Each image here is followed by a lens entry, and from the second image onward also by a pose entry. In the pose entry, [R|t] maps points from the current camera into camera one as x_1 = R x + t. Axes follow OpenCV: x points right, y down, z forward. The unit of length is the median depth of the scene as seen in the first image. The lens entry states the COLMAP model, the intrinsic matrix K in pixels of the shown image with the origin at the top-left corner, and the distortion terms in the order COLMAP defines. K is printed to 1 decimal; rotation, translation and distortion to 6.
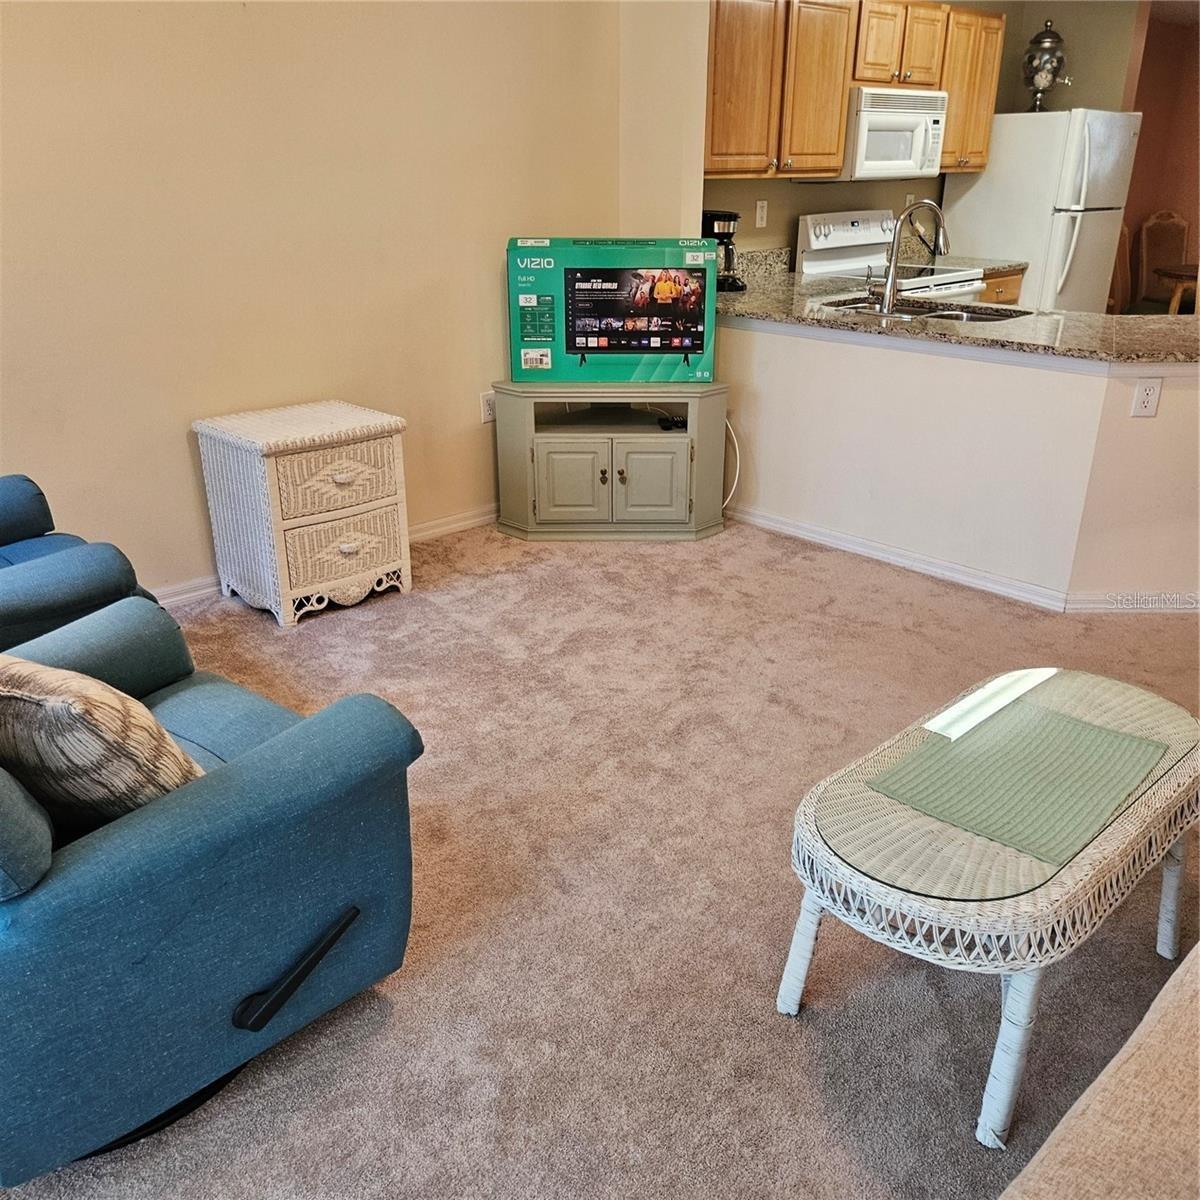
lens RADIAL K [[1063.5, 0, 612.4], [0, 1063.5, 627.3], [0, 0, 1]] dist [0.080999, -0.073558]
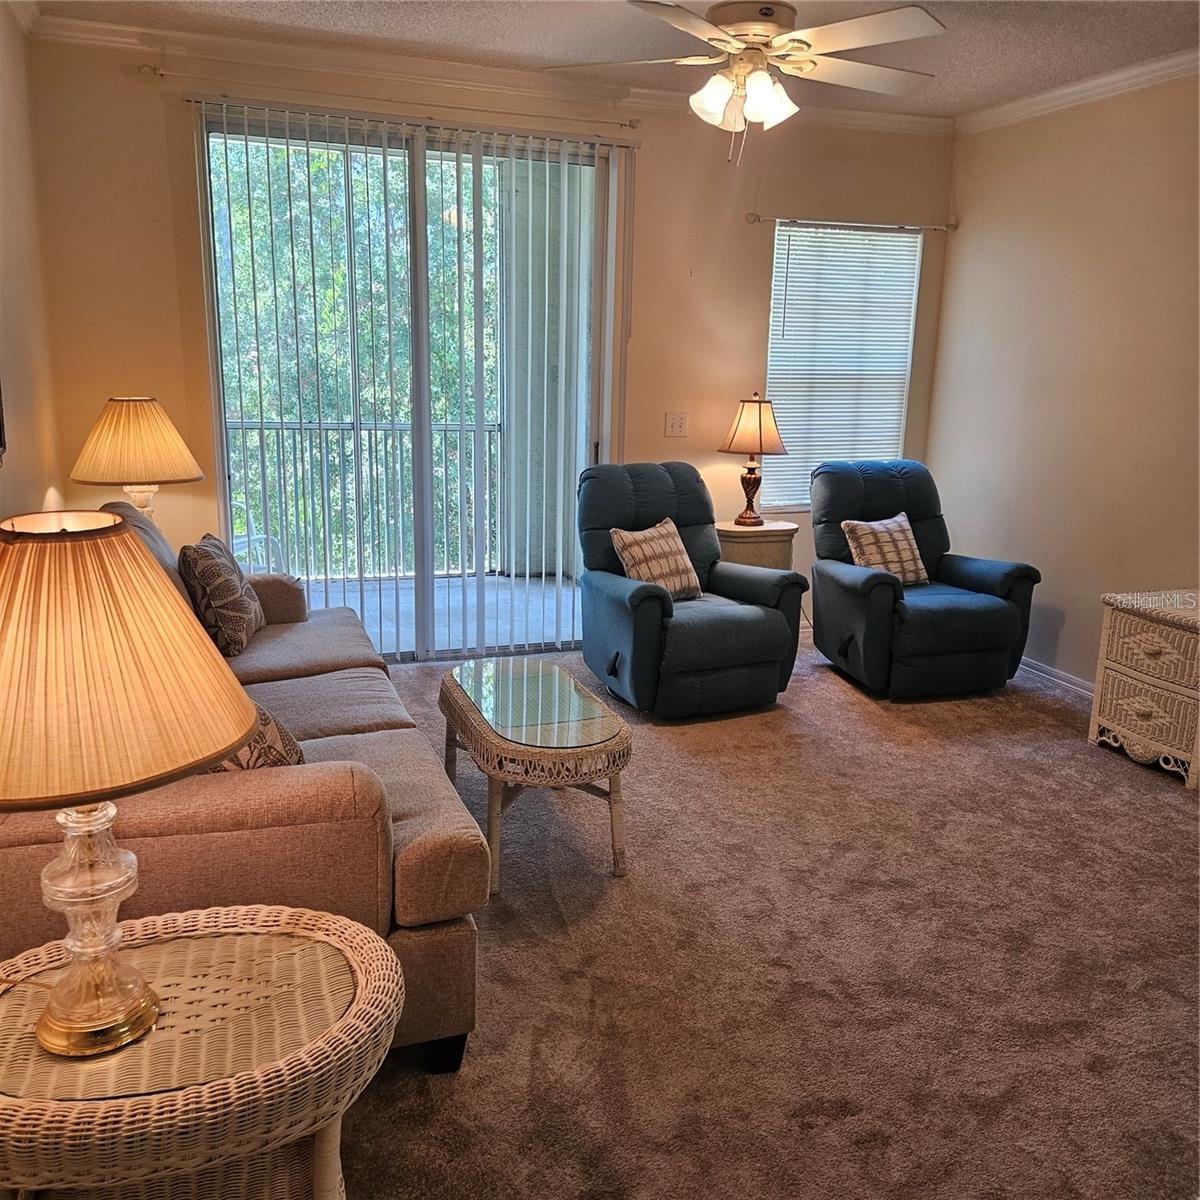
lens RADIAL K [[1063.5, 0, 604.6], [0, 1063.5, 587.5], [0, 0, 1]] dist [0.080999, -0.073558]
pose [[-0.413648, 0.186091, -0.891216, 0.814068], [-0.383199, 0.852372, 0.355837, -0.310775], [0.825866, 0.488704, -0.281272, 0.663751]]
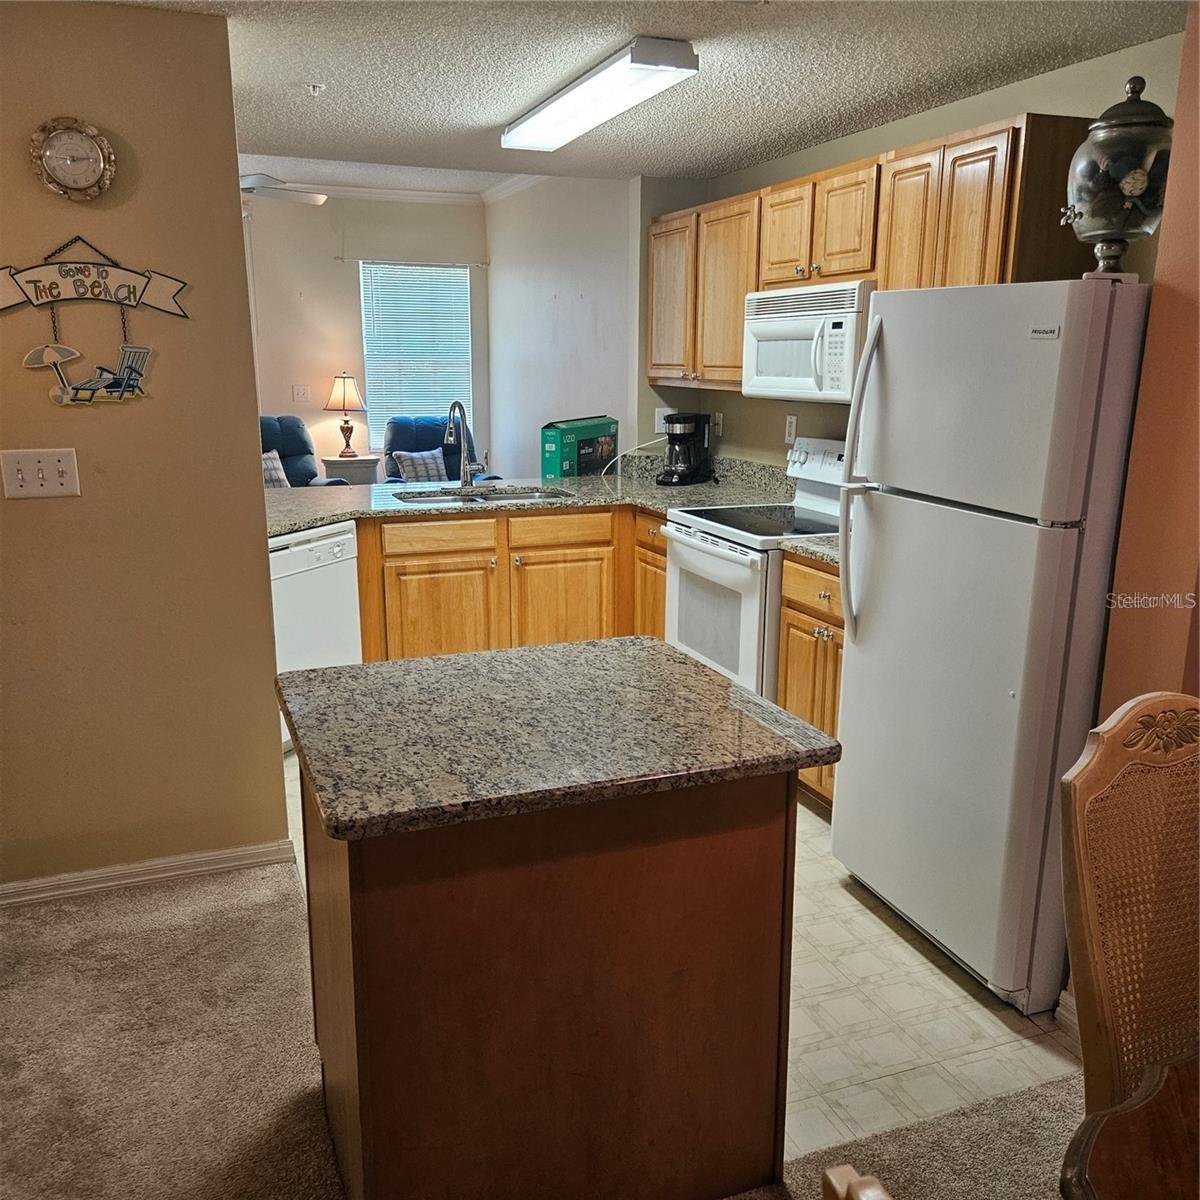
lens RADIAL K [[1063.5, 0, 596.0], [0, 1063.5, 610.9], [0, 0, 1]] dist [0.080999, -0.073558]
pose [[-0.393975, 0.211162, -0.894536, 1.243807], [-0.373191, 0.852664, 0.365640, -0.636417], [0.839948, 0.477886, -0.257124, 1.428805]]
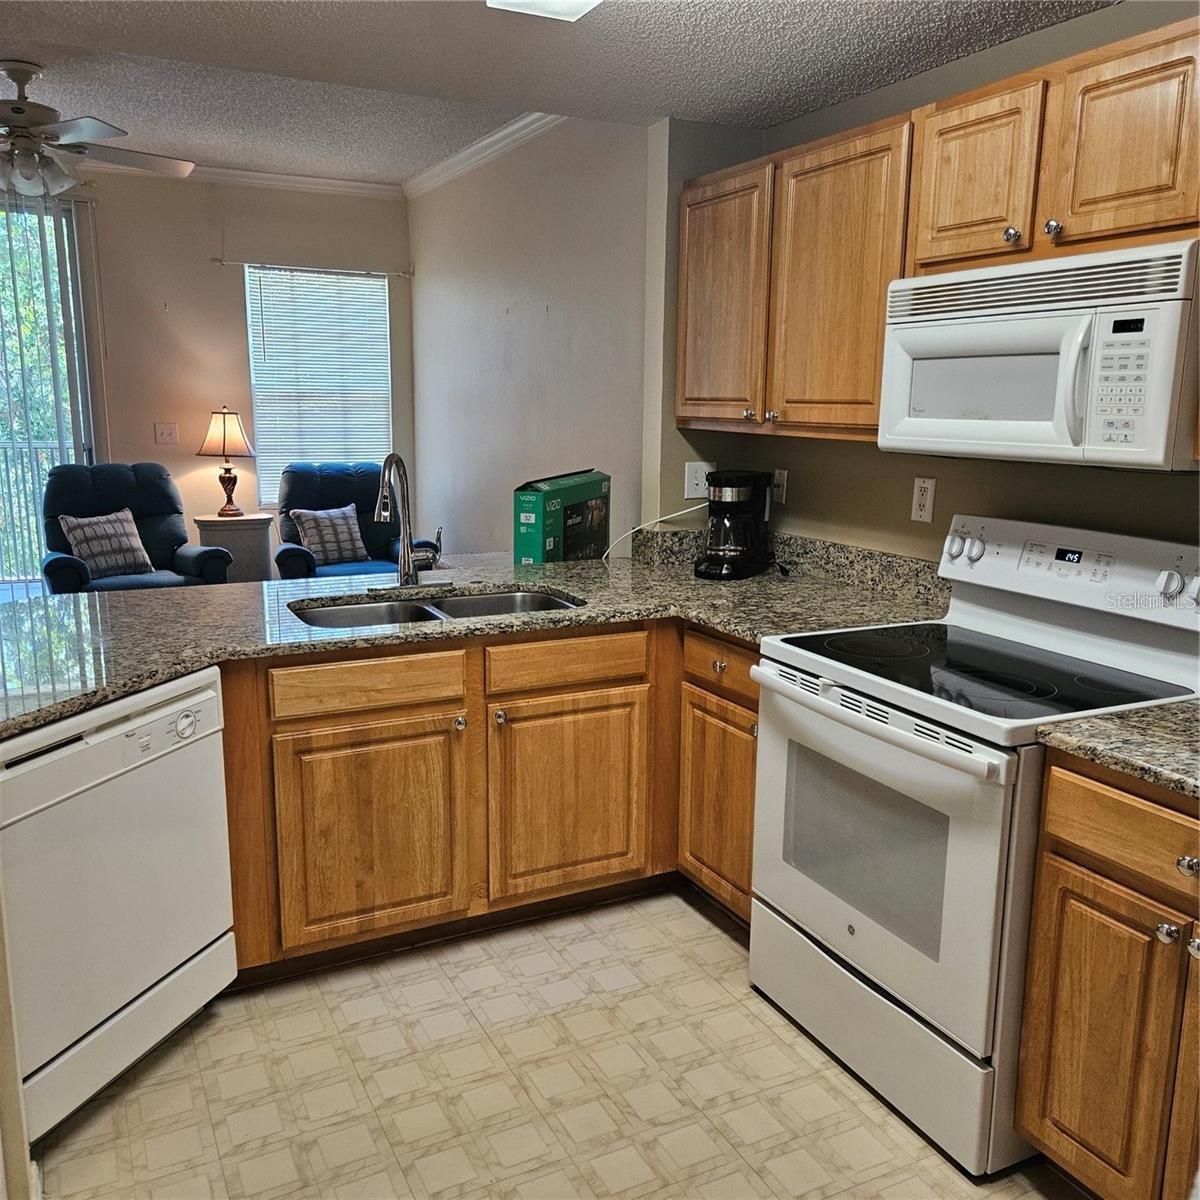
lens RADIAL K [[1063.5, 0, 603.8], [0, 1063.5, 607.0], [0, 0, 1]] dist [0.080999, -0.073558]
pose [[-0.304061, 0.181438, -0.935215, 0.890190], [-0.394589, 0.869539, 0.296987, -0.536313], [0.867091, 0.459328, -0.192799, 1.217032]]
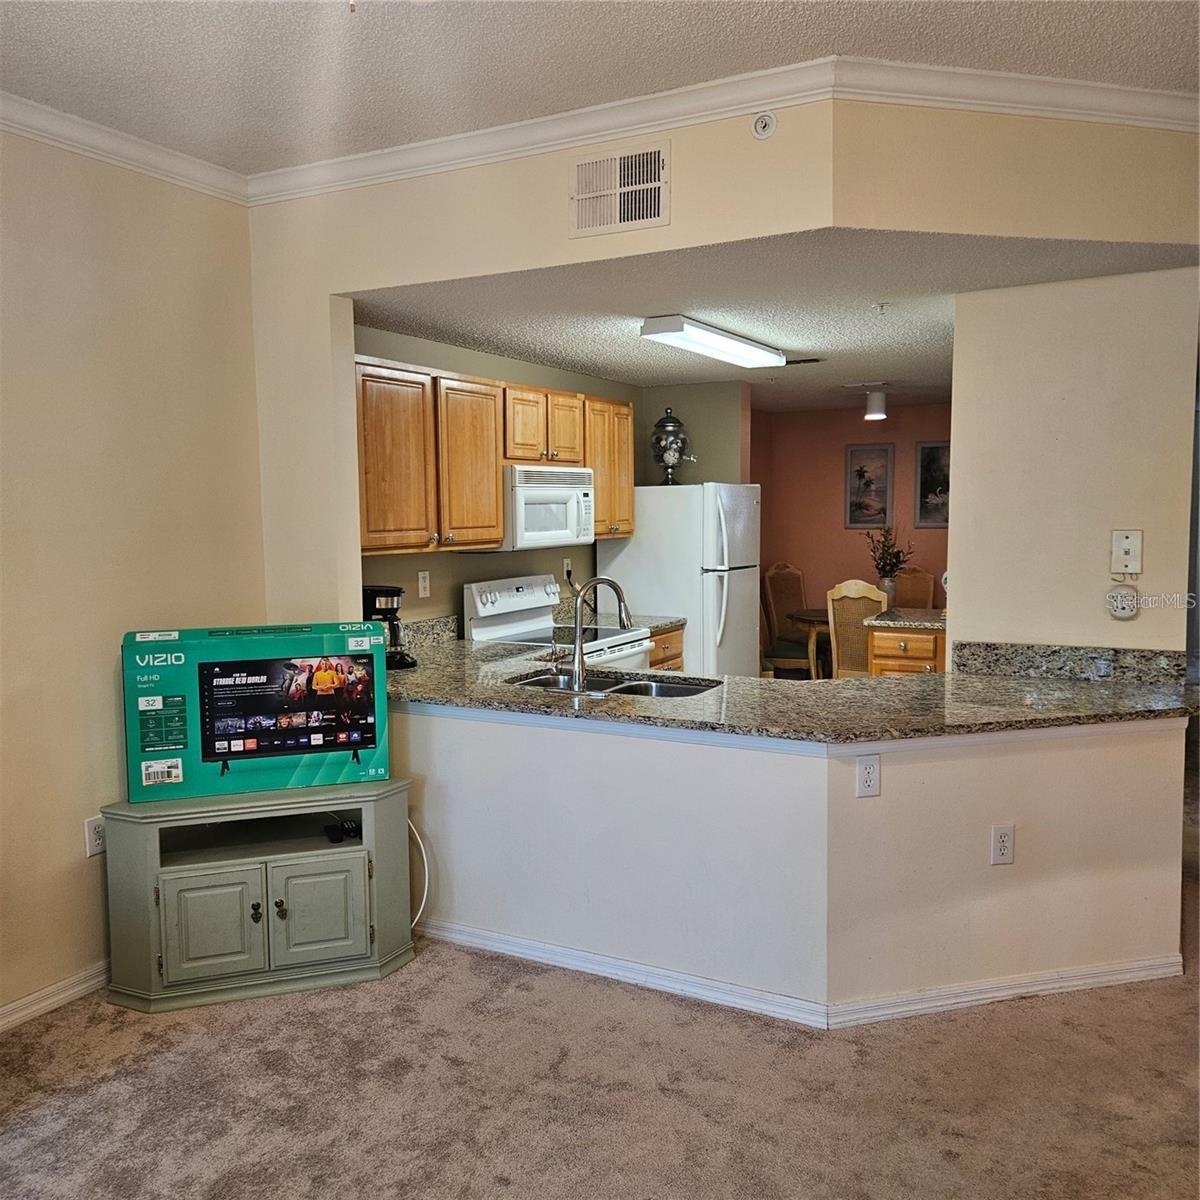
lens RADIAL K [[1063.5, 0, 565.7], [0, 1063.5, 605.4], [0, 0, 1]] dist [0.080999, -0.073558]
pose [[0.960666, -0.038100, 0.275081, 0.001376], [0.122713, 0.946831, -0.297409, -0.092067], [-0.249124, 0.319466, 0.914264, 0.154282]]
